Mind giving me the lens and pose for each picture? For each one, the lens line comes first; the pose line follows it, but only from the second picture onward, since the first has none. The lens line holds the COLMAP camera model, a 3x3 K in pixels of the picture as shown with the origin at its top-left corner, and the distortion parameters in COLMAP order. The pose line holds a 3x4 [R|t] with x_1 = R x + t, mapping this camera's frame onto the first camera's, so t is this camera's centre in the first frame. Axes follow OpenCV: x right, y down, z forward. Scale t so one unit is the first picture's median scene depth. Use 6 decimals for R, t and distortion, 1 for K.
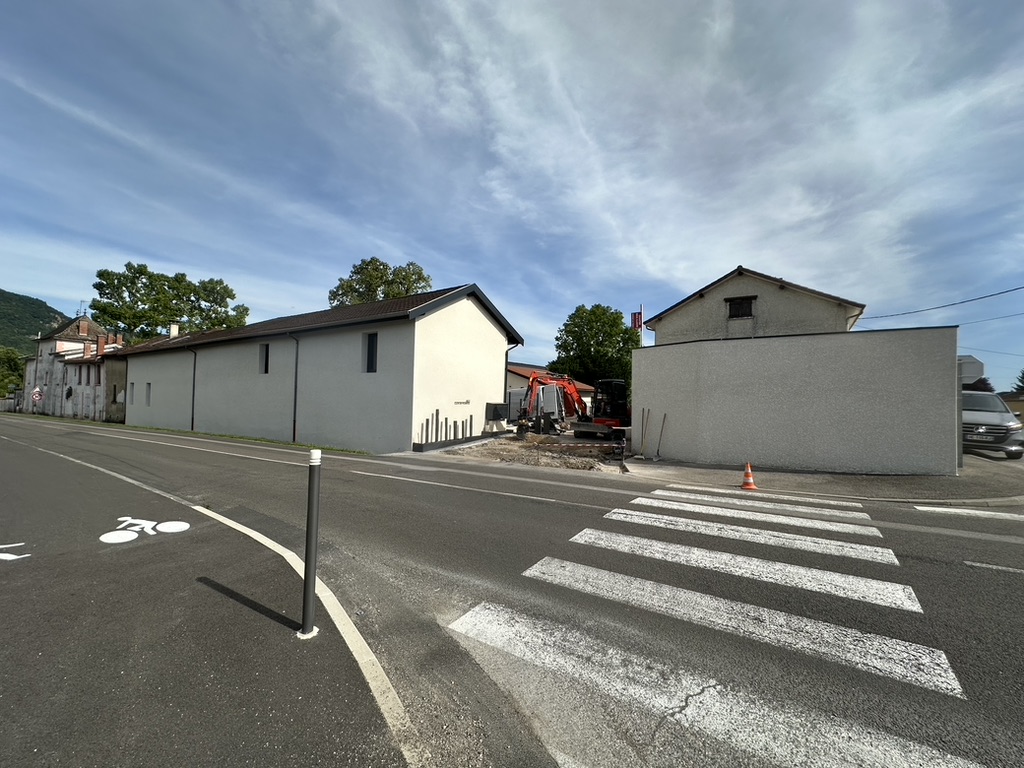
lens RADIAL K [[411.4, 0, 512.0], [0, 411.4, 384.0], [0, 0, 1]] dist [0.057552, -0.000035]
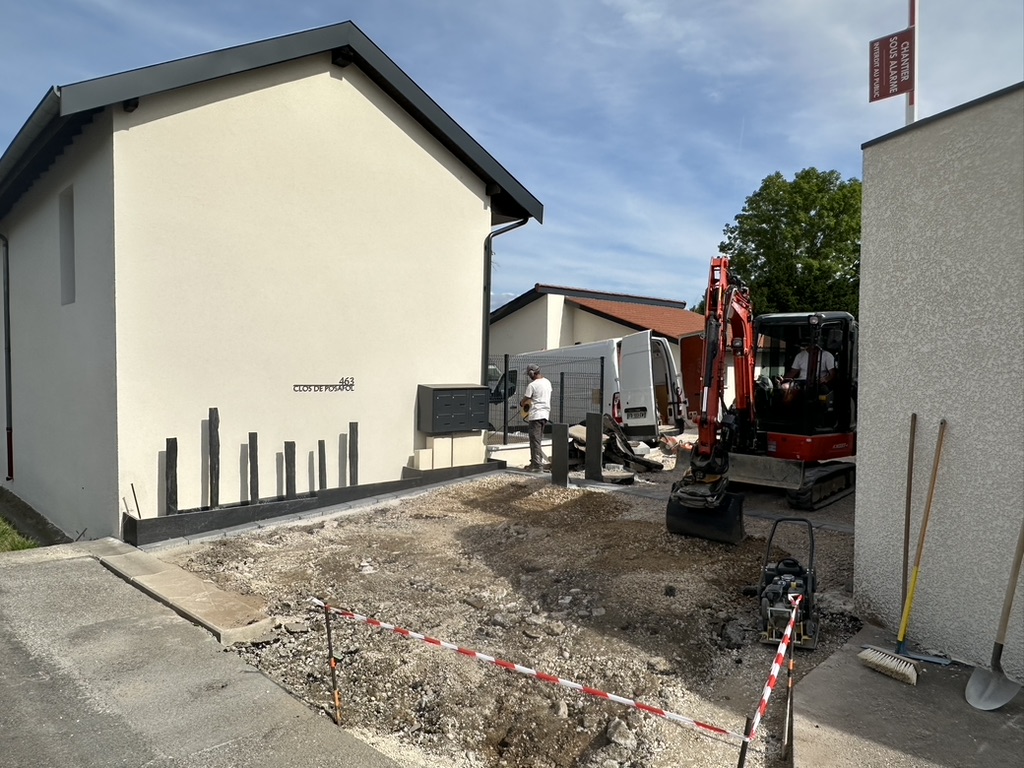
lens RADIAL K [[672.3, 0, 512.0], [0, 672.3, 384.0], [0, 0, 1]] dist [-0.008618, -0.001098]
pose [[0.973721, -0.008052, -0.227604, 0.047396], [0.021091, 0.998268, 0.054914, 0.004917], [0.226767, -0.058272, 0.972204, 0.153687]]
